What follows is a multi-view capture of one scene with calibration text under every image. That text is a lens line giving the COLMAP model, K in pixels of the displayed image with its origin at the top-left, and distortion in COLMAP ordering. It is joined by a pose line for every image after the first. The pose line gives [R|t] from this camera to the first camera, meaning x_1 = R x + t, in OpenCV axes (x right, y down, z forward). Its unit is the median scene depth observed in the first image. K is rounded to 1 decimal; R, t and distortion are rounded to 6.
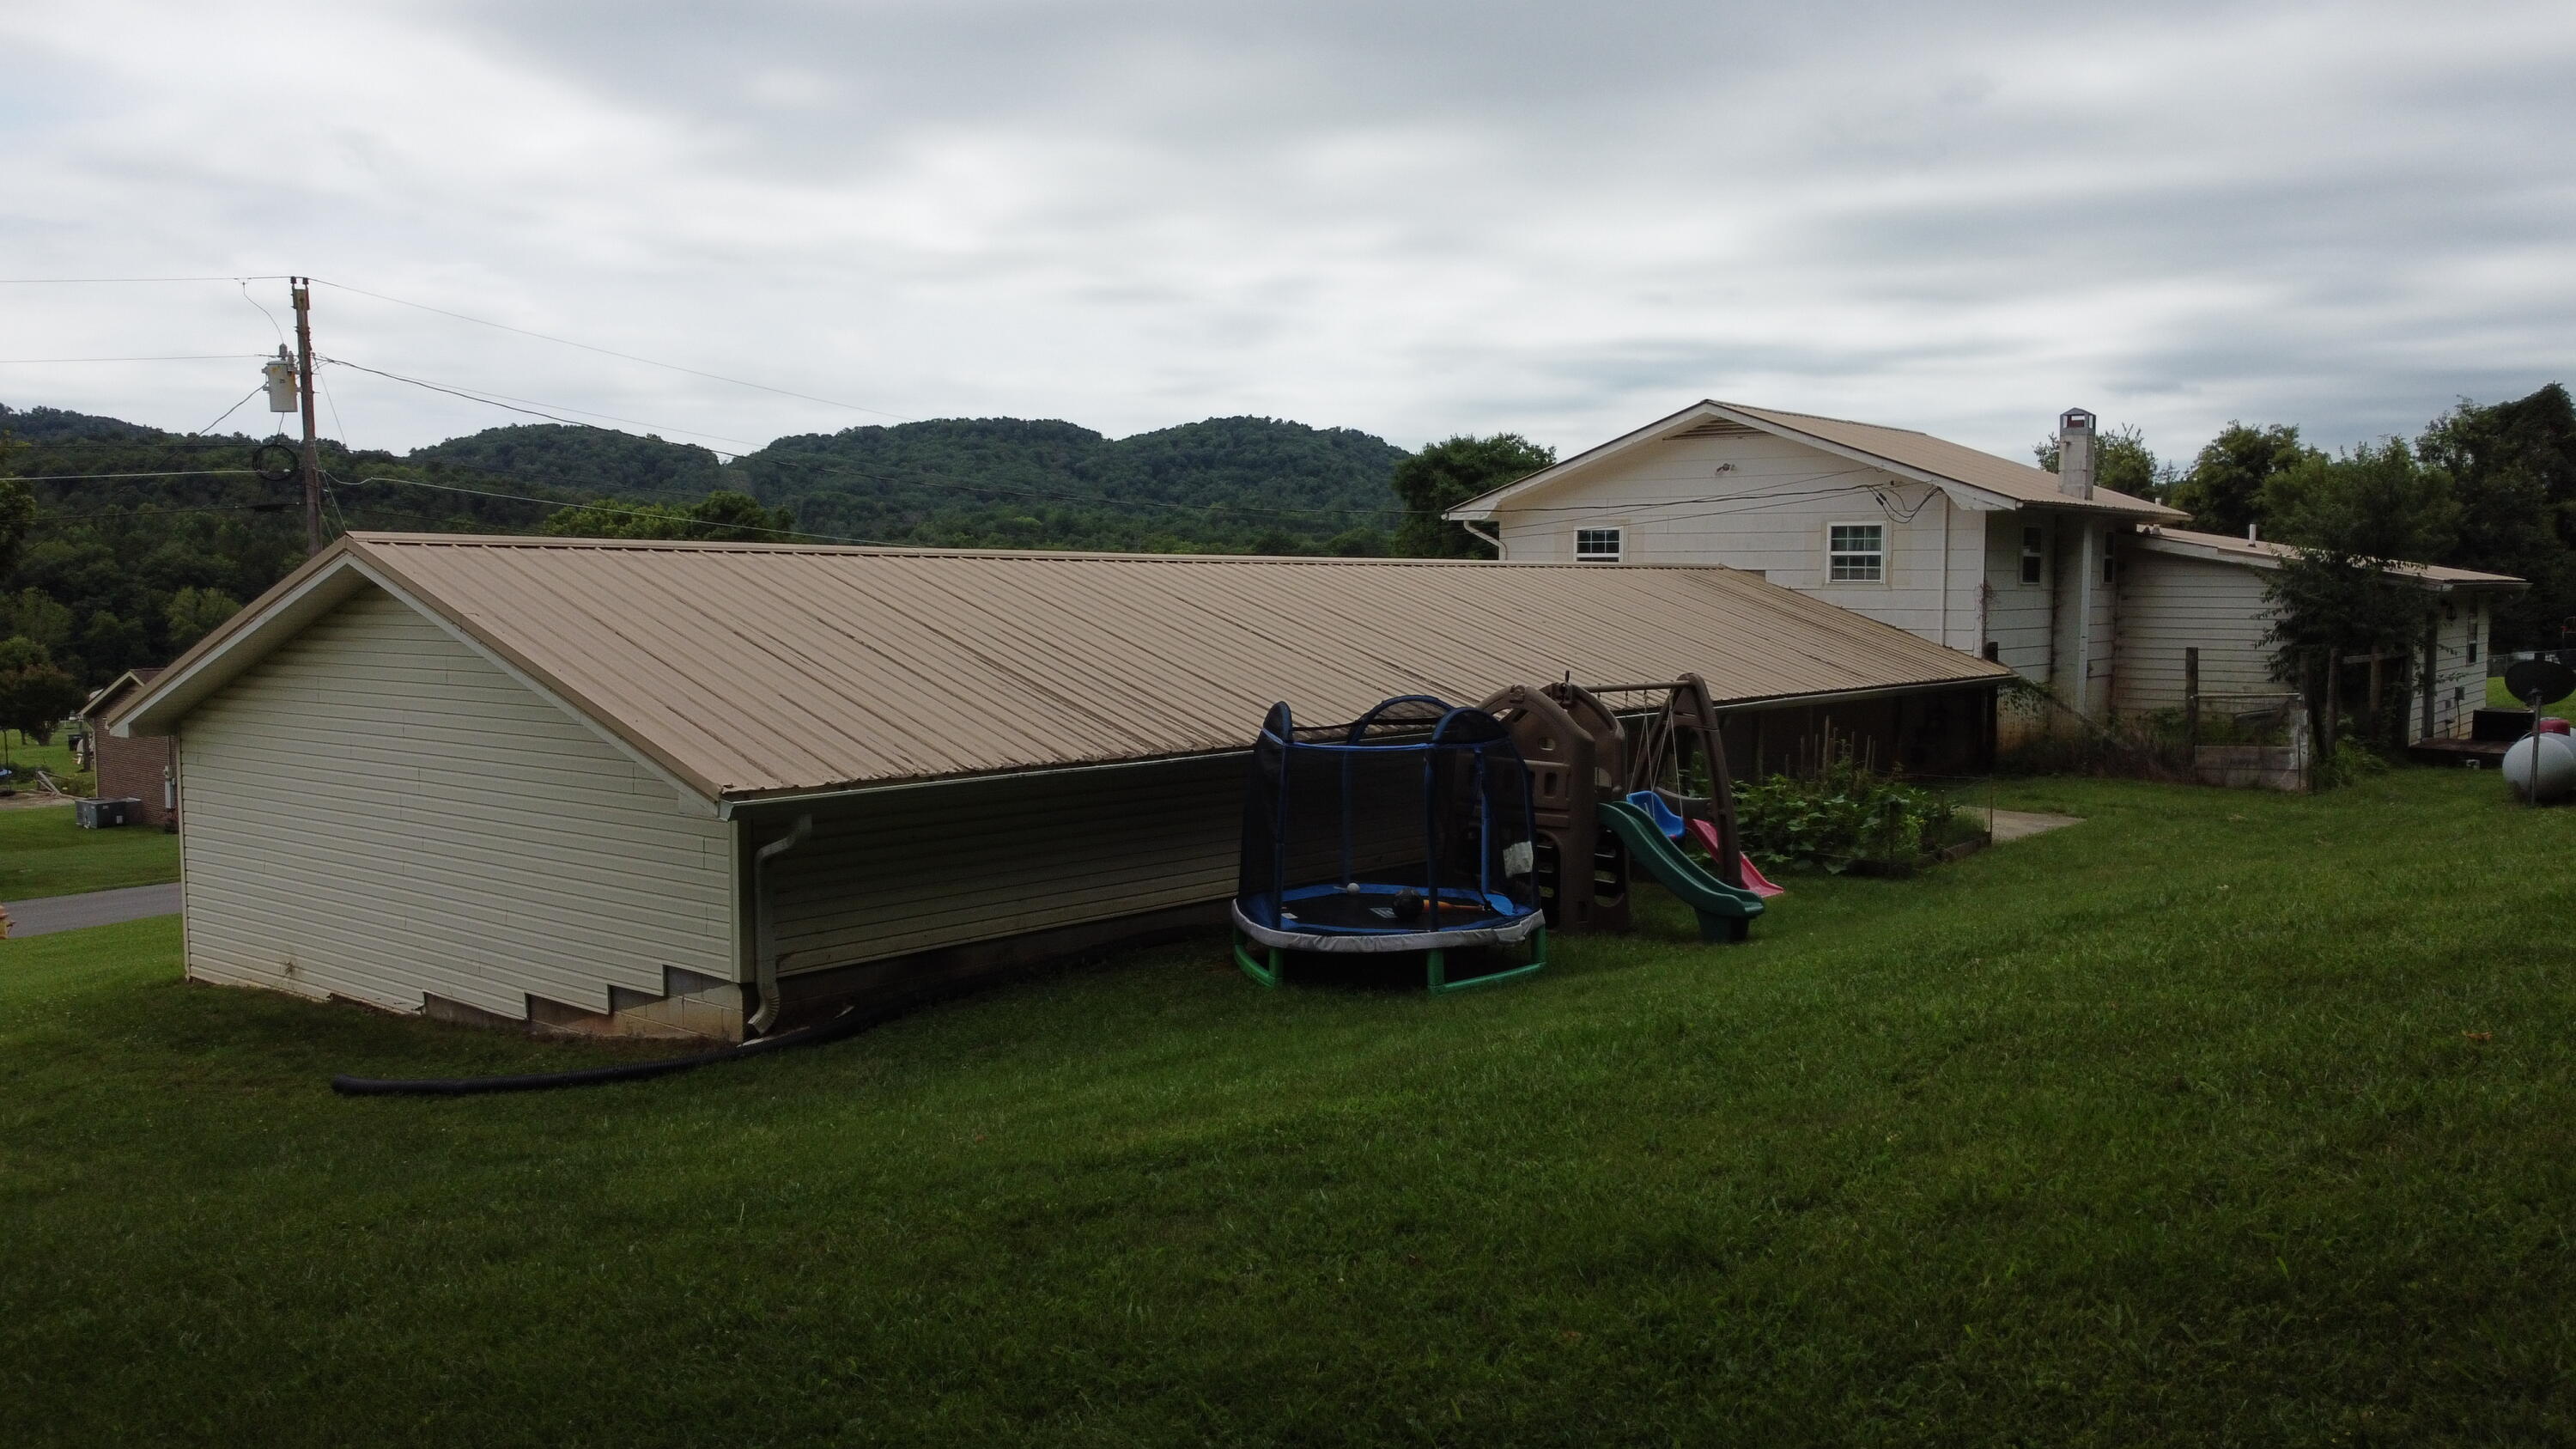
lens RADIAL K [[1959.8, 0, 1269.6], [0, 1959.8, 732.1], [0, 0, 1]] dist [0.001592, -0.004054]
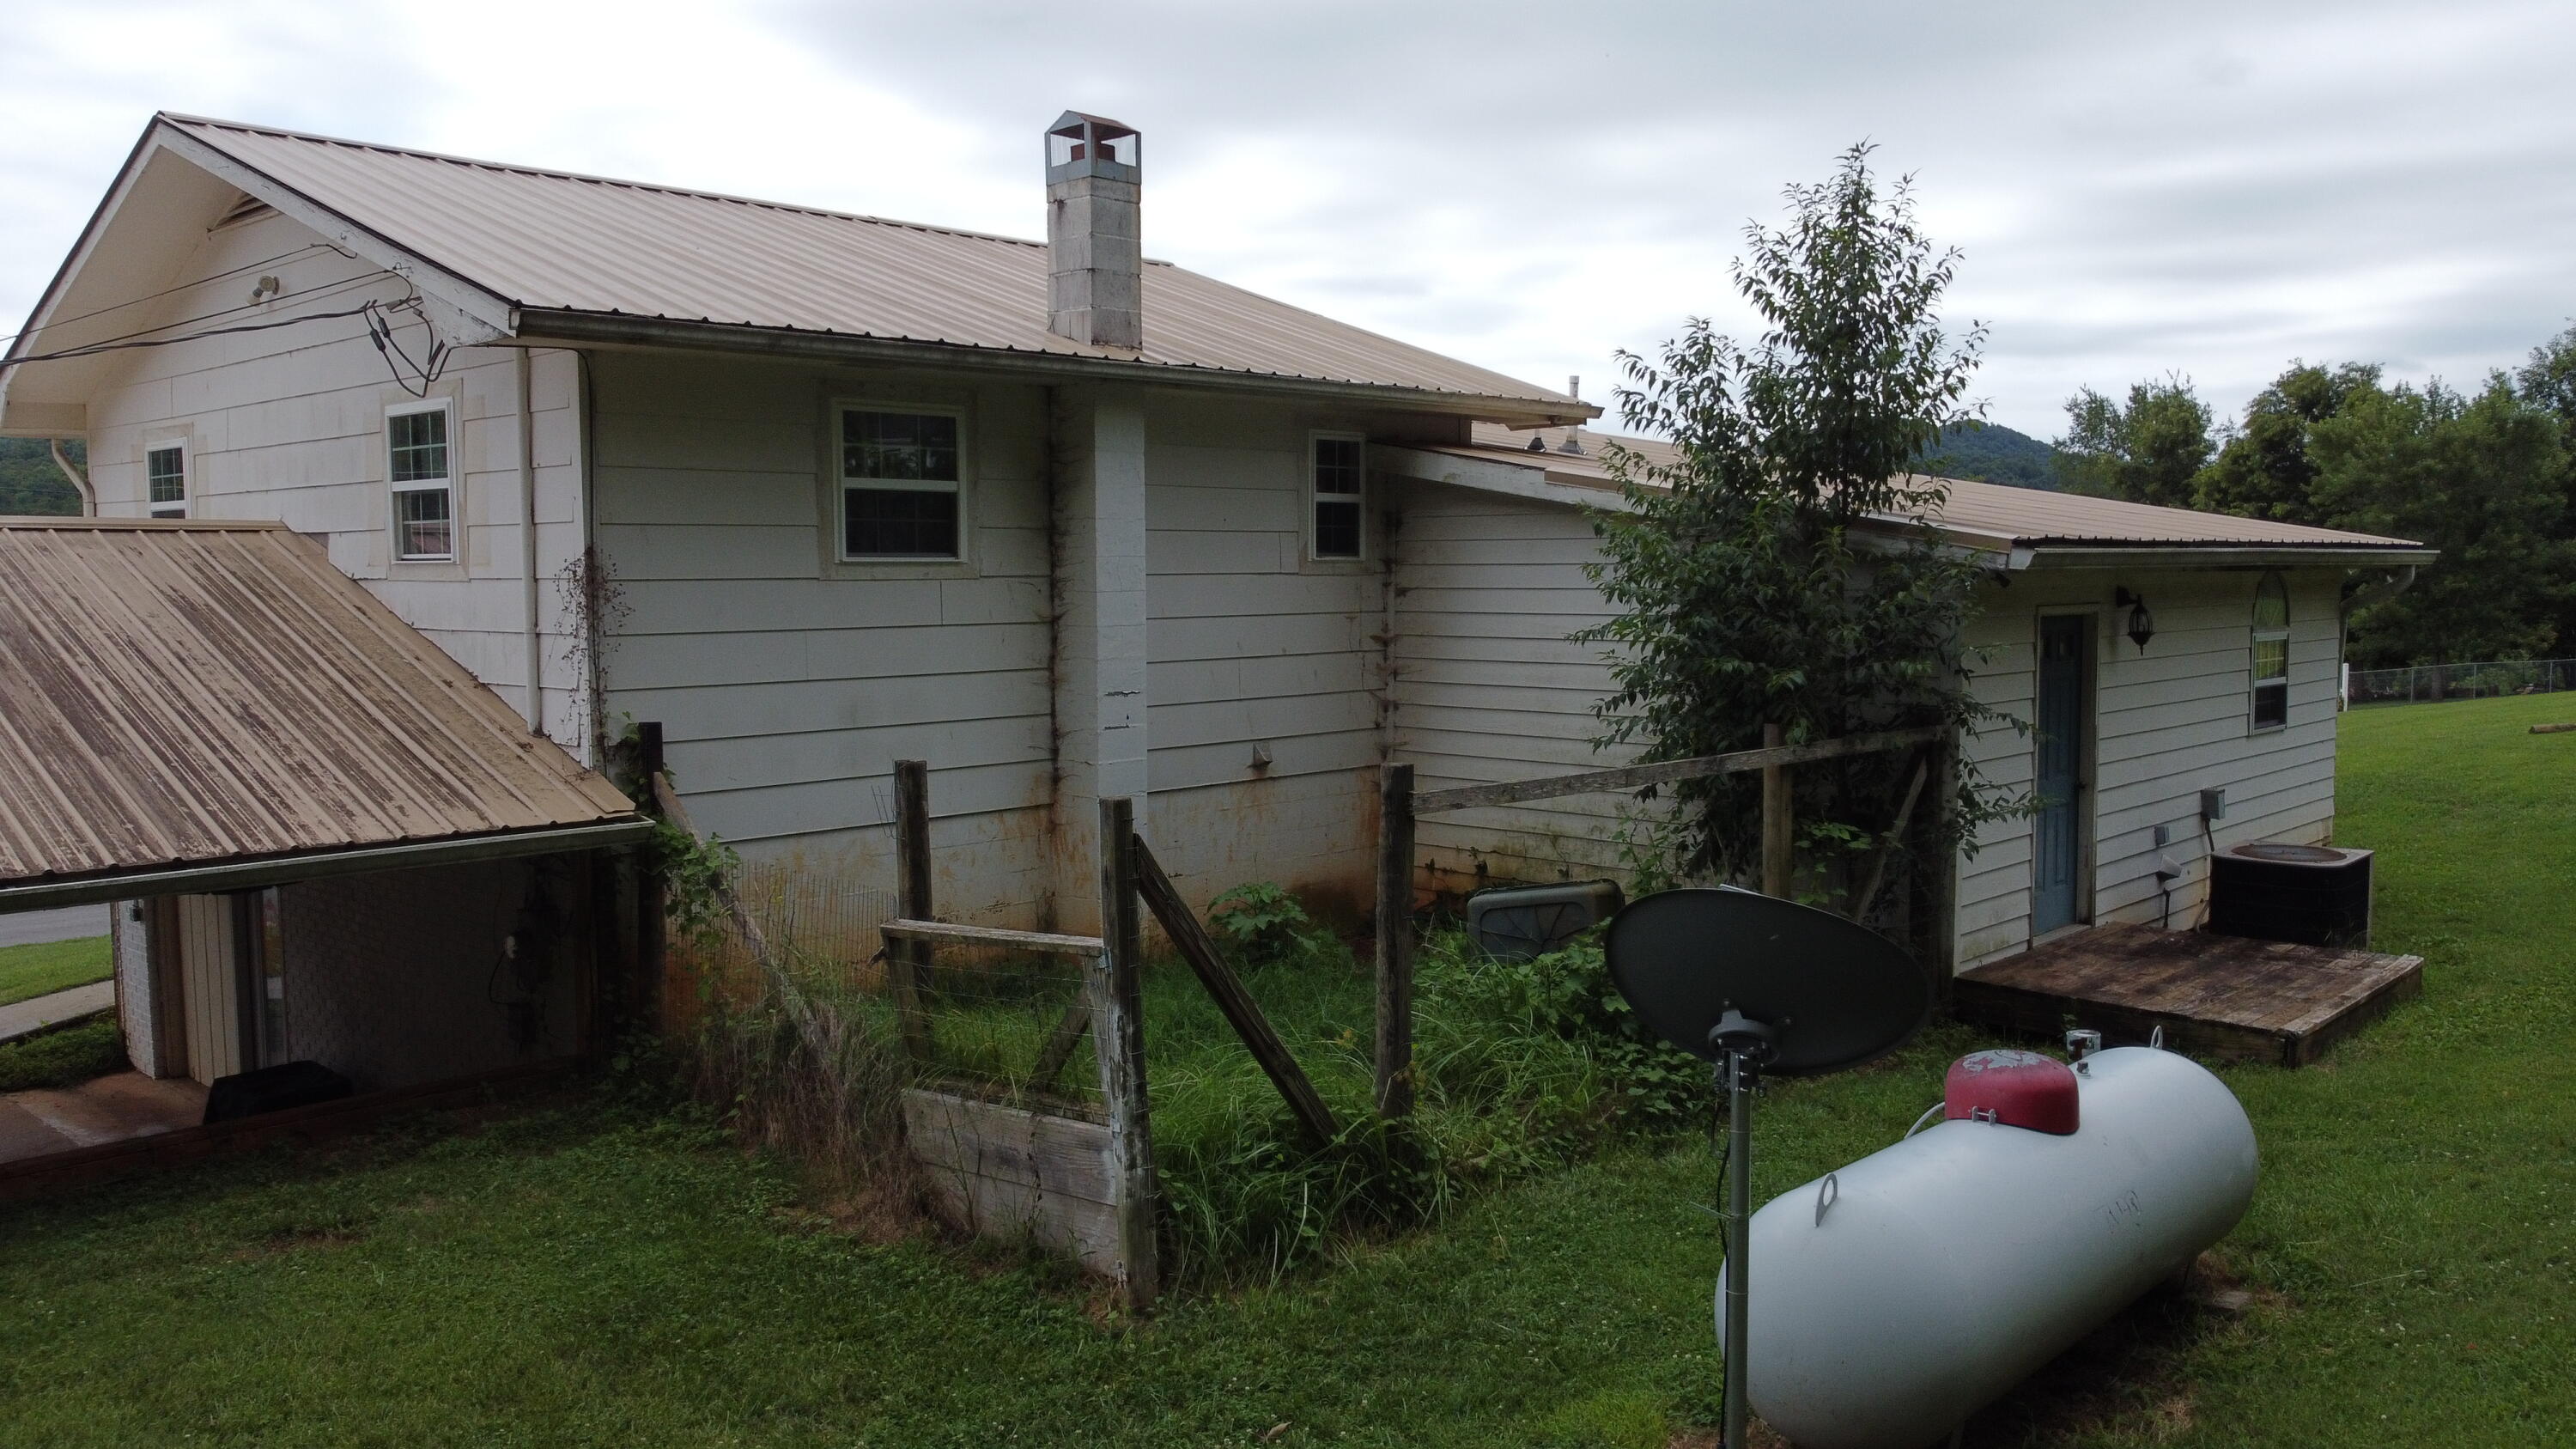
lens RADIAL K [[1959.8, 0, 1287.5], [0, 1959.8, 725.3], [0, 0, 1]] dist [0.001592, -0.004054]
pose [[0.997515, -0.003109, -0.070388, 0.408911], [0.003233, 0.999993, 0.001650, -0.036454], [0.070382, -0.001873, 0.997518, 0.519482]]
